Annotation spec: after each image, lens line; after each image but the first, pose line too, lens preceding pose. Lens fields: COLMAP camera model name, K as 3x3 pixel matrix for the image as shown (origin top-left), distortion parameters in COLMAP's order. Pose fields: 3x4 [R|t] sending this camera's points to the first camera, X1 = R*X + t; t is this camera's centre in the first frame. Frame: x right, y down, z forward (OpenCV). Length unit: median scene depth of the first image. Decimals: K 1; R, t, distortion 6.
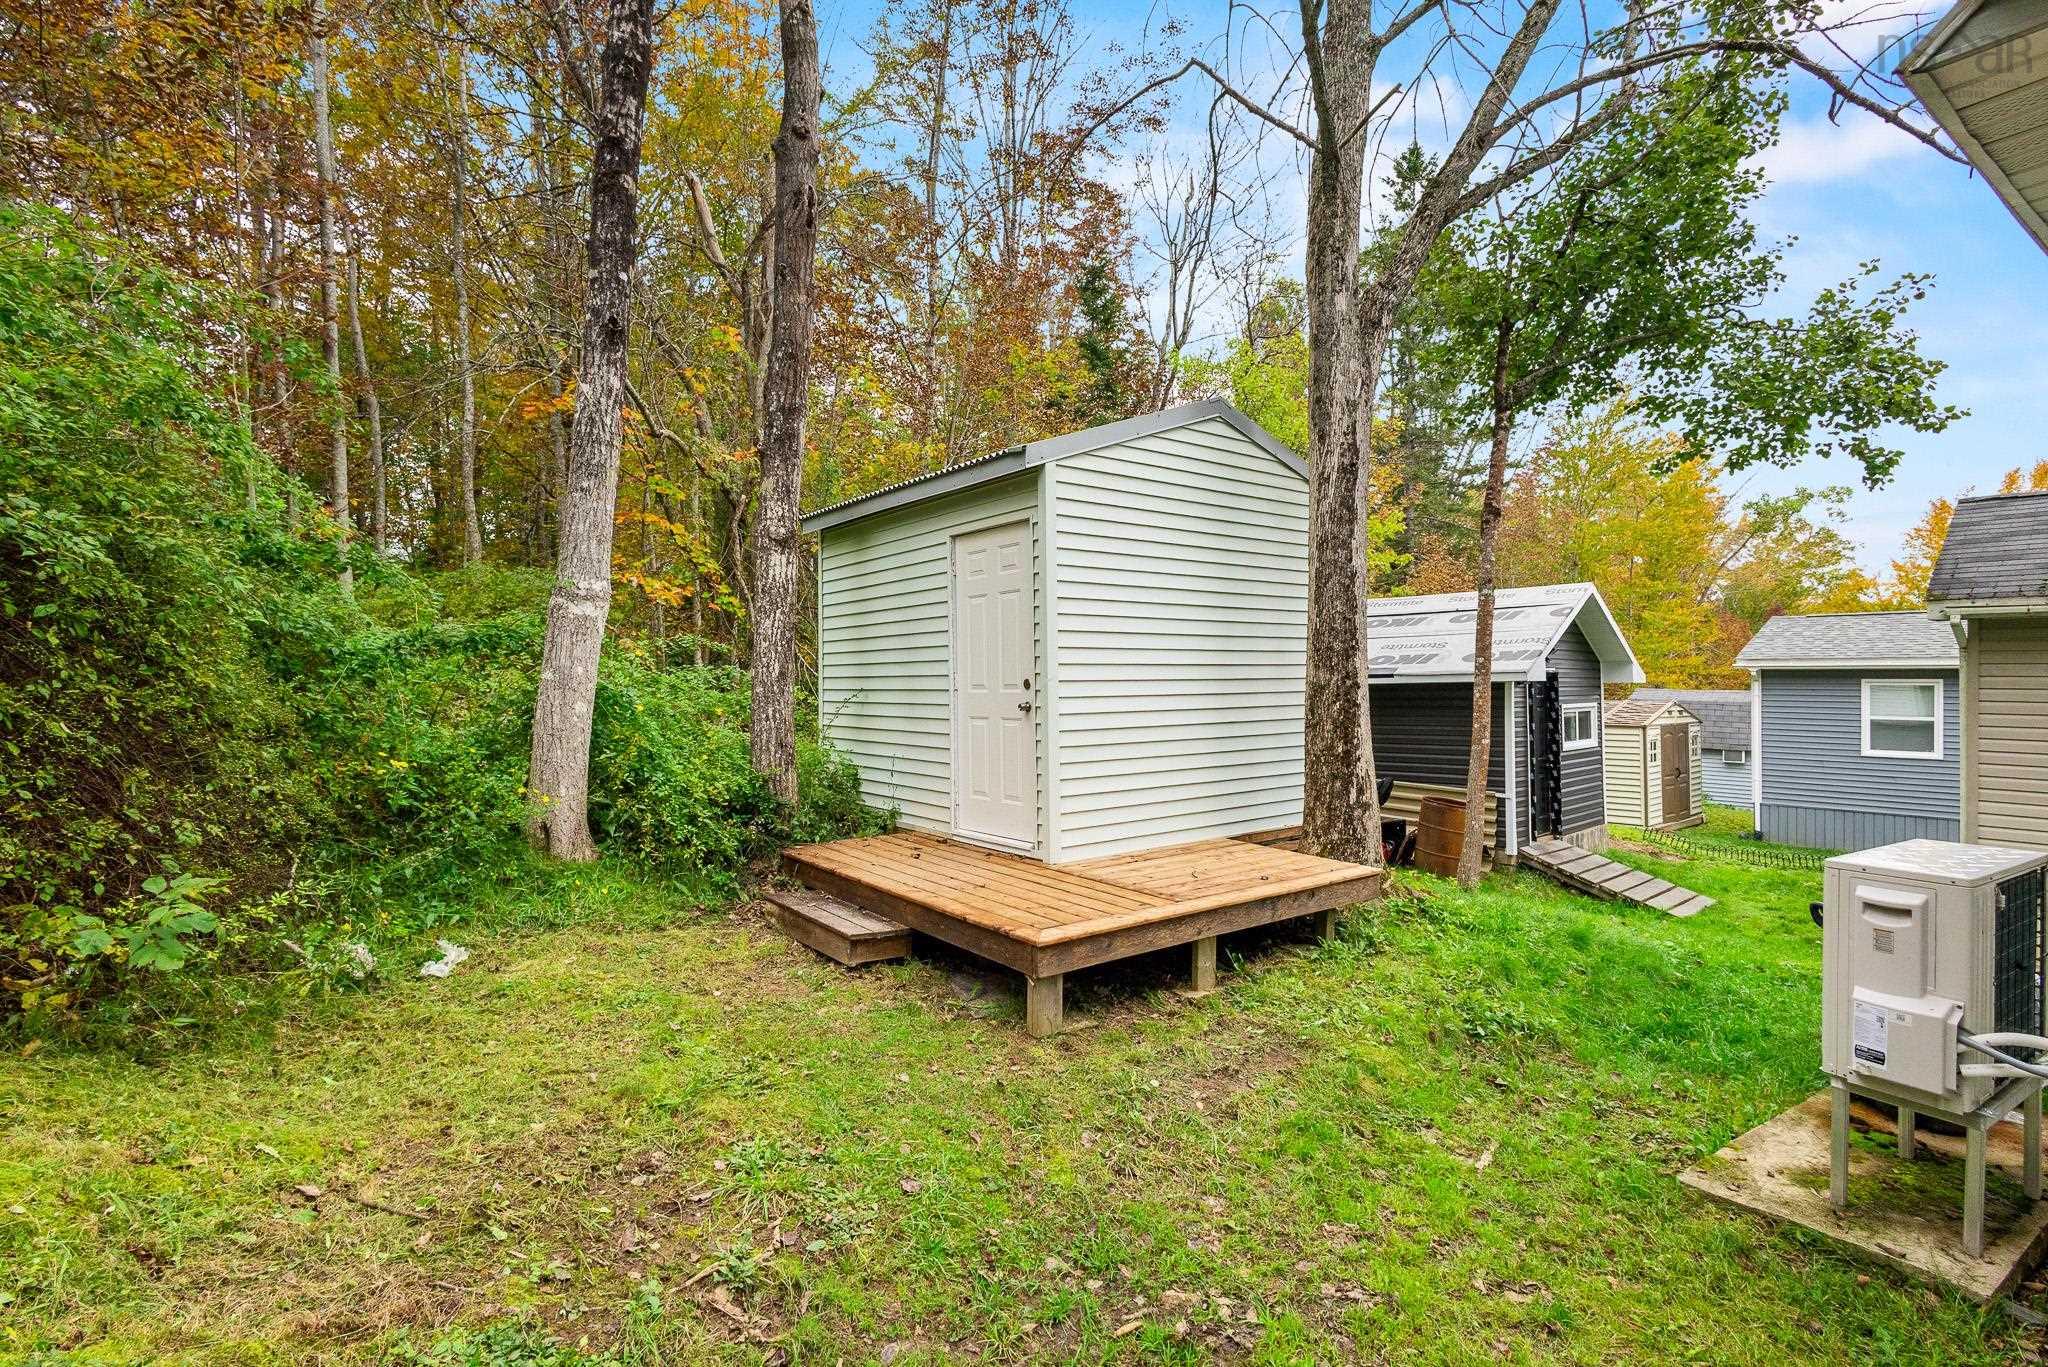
lens RADIAL K [[943.5, 0, 1017.3], [0, 943.5, 674.5], [0, 0, 1]] dist [0.000602, -0.000304]
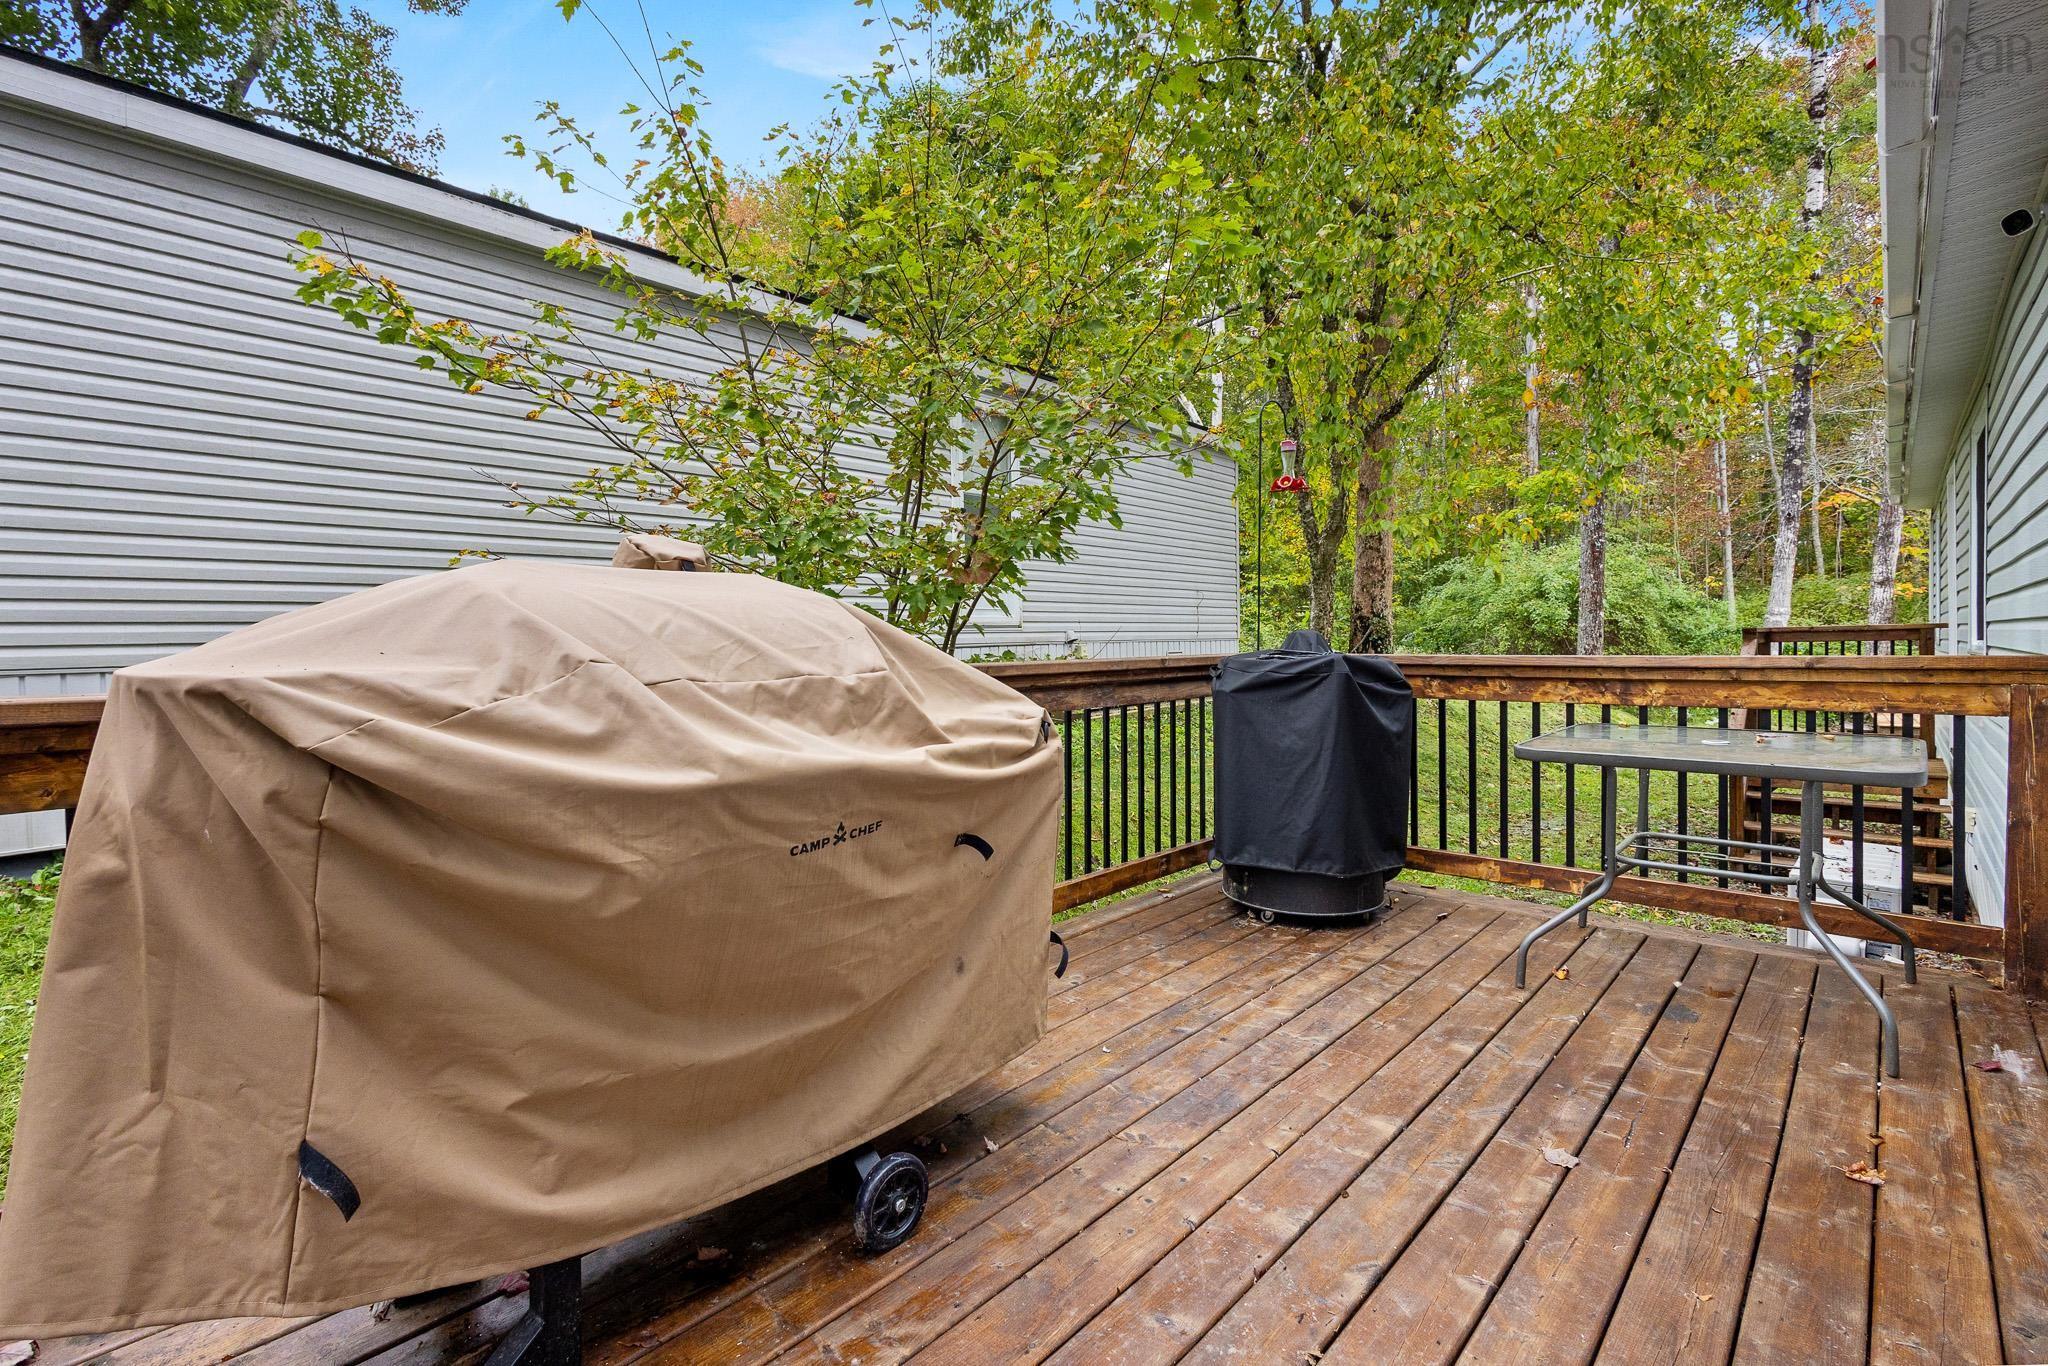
lens RADIAL K [[938.4, 0, 1024.4], [0, 938.4, 677.5], [0, 0, 1]] dist [0.001761, -0.000211]
pose [[0.209041, 0.027645, -0.977516, 2.026903], [0.020189, 0.999265, 0.032578, -0.031753], [0.977699, -0.026545, 0.208329, -2.001197]]
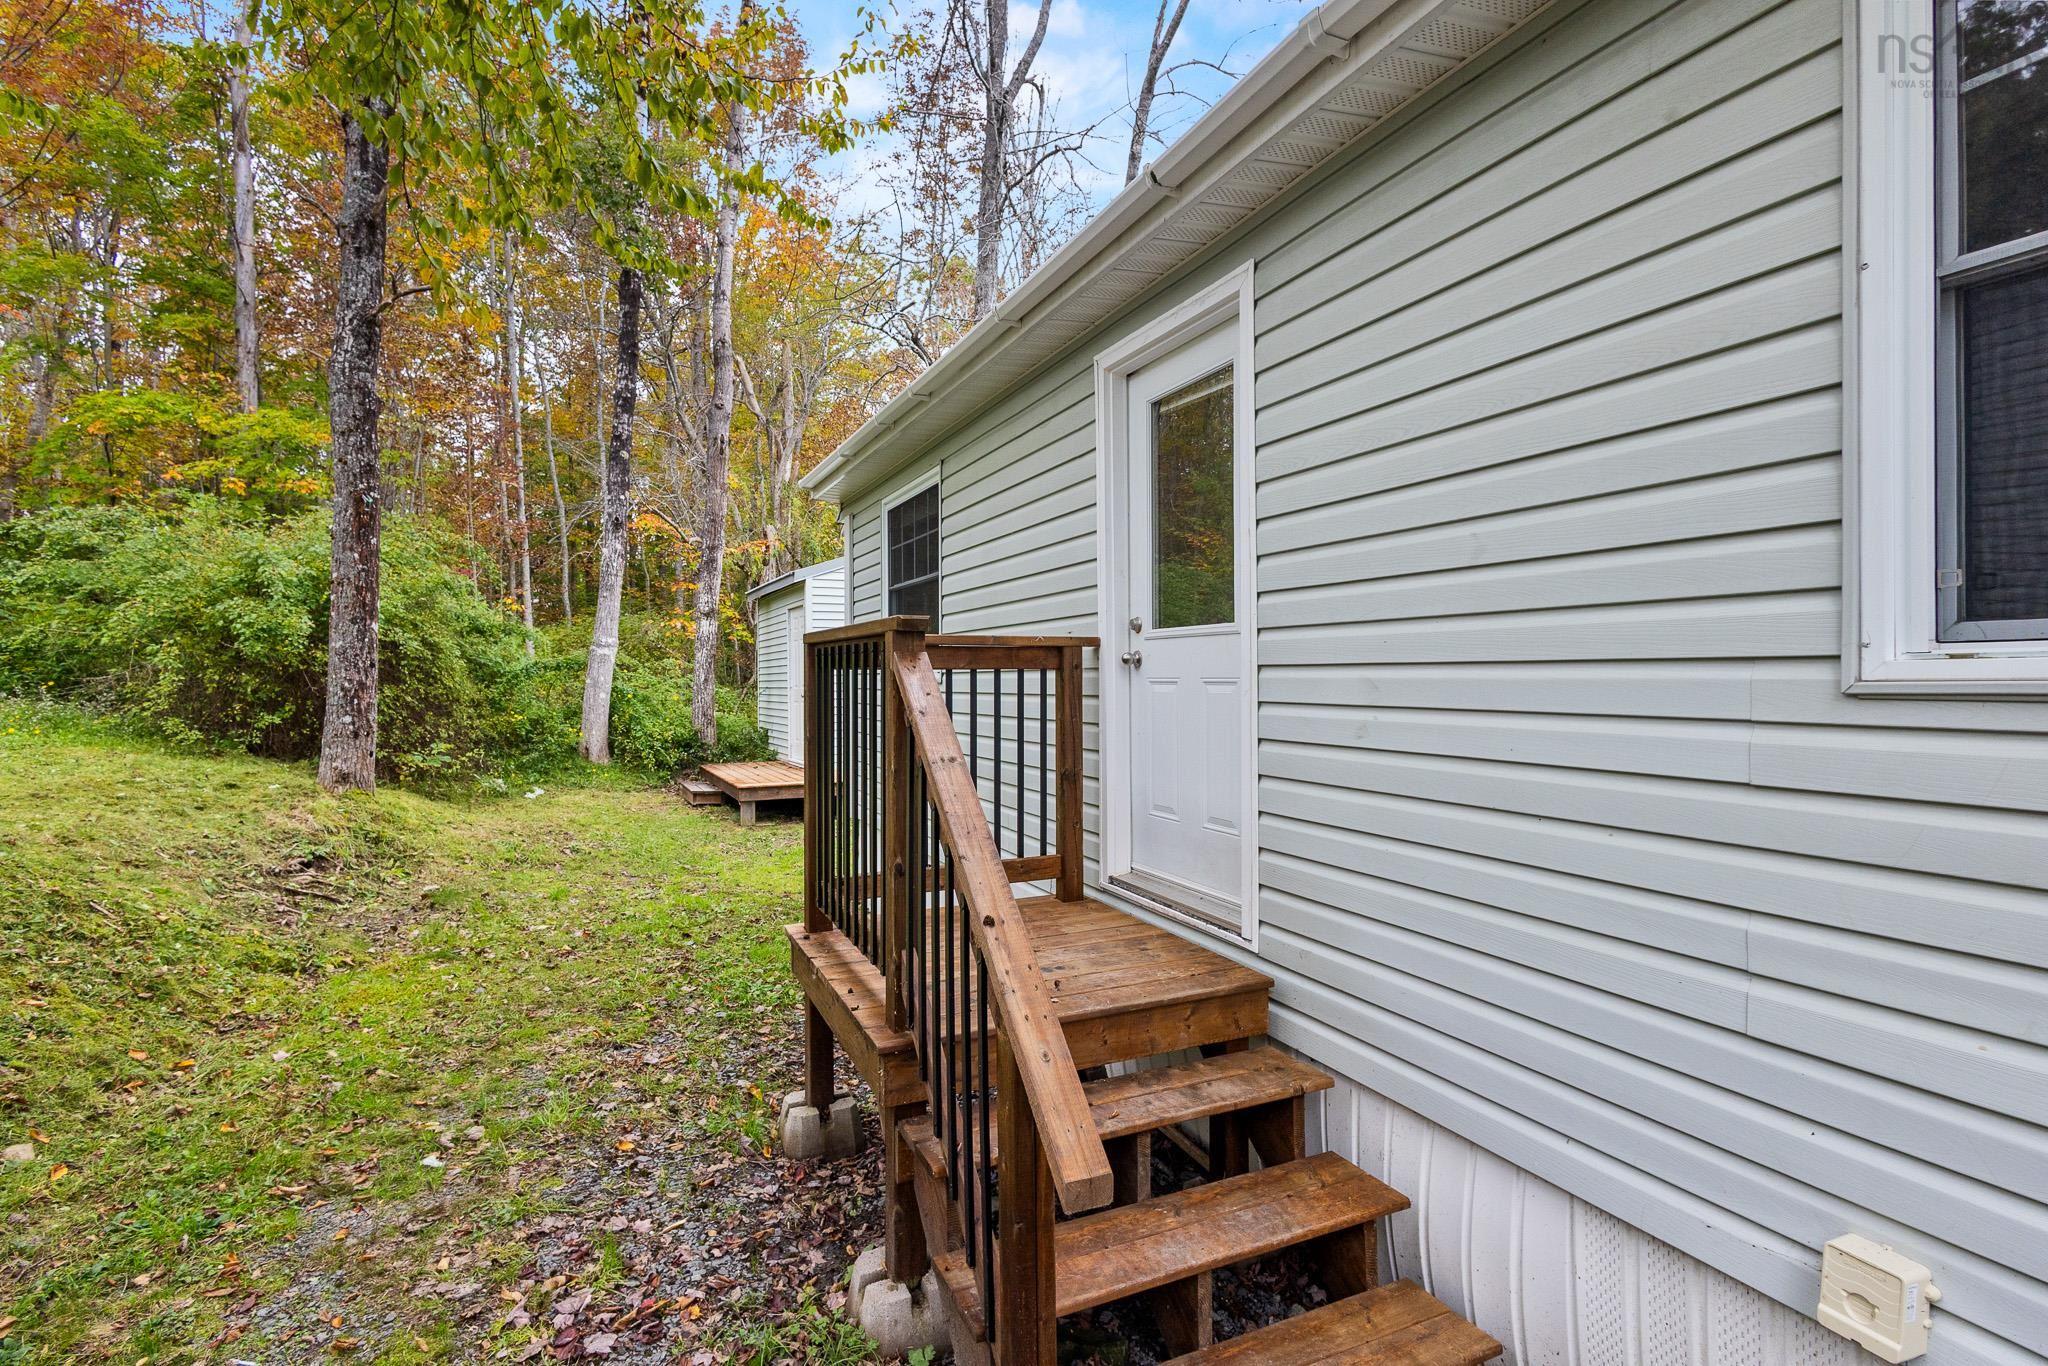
lens RADIAL K [[936.3, 0, 1022.4], [0, 936.3, 676.9], [0, 0, 1]] dist [0.010759, -0.000435]
pose [[0.982449, -0.002994, -0.186510, 0.999600], [0.003426, 0.999992, 0.001994, -0.010493], [0.186502, -0.002598, 0.982451, -1.071684]]
